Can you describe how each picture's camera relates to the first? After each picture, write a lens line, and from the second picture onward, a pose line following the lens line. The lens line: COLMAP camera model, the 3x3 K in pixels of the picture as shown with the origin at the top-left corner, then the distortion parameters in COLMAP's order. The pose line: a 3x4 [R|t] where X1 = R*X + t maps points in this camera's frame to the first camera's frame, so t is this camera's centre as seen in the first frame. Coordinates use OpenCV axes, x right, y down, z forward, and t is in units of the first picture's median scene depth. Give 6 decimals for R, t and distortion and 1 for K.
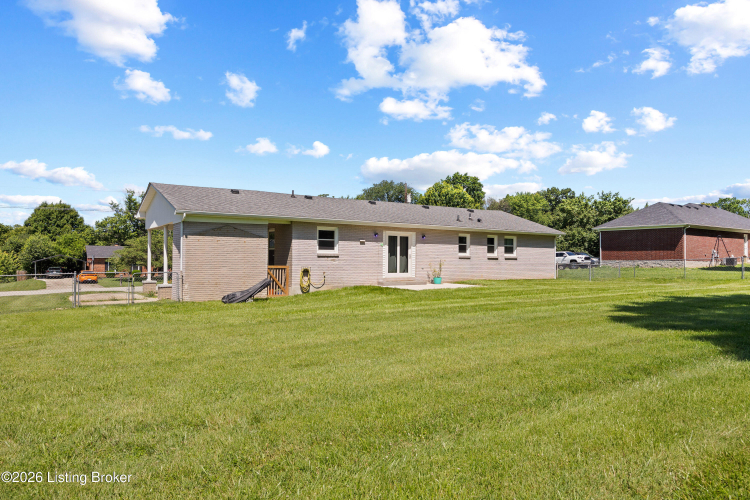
lens RADIAL K [[478.8, 0, 407.0], [0, 478.8, 264.1], [0, 0, 1]] dist [0.006899, 0.001227]
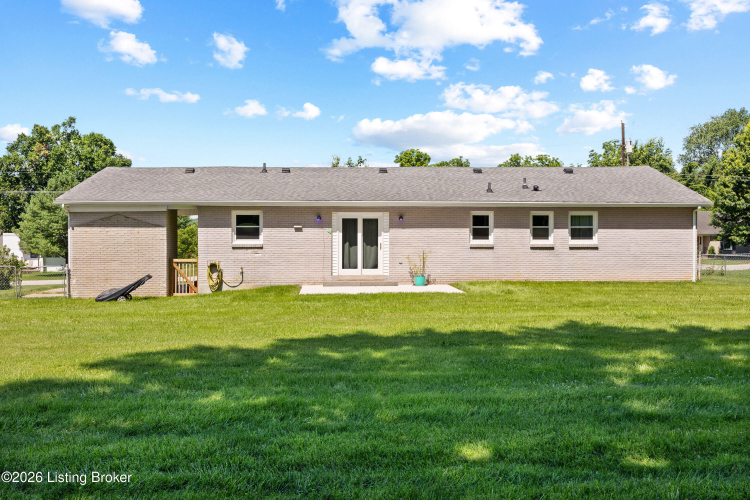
lens RADIAL K [[750.9, 0, 373.5], [0, 750.9, 251.2], [0, 0, 1]] dist [0.013255, 0.000000]
pose [[0.999954, -0.009364, 0.001848, -0.059726], [0.009390, 0.999843, -0.015052, 0.068432], [-0.001707, 0.015069, 0.999885, -0.518843]]
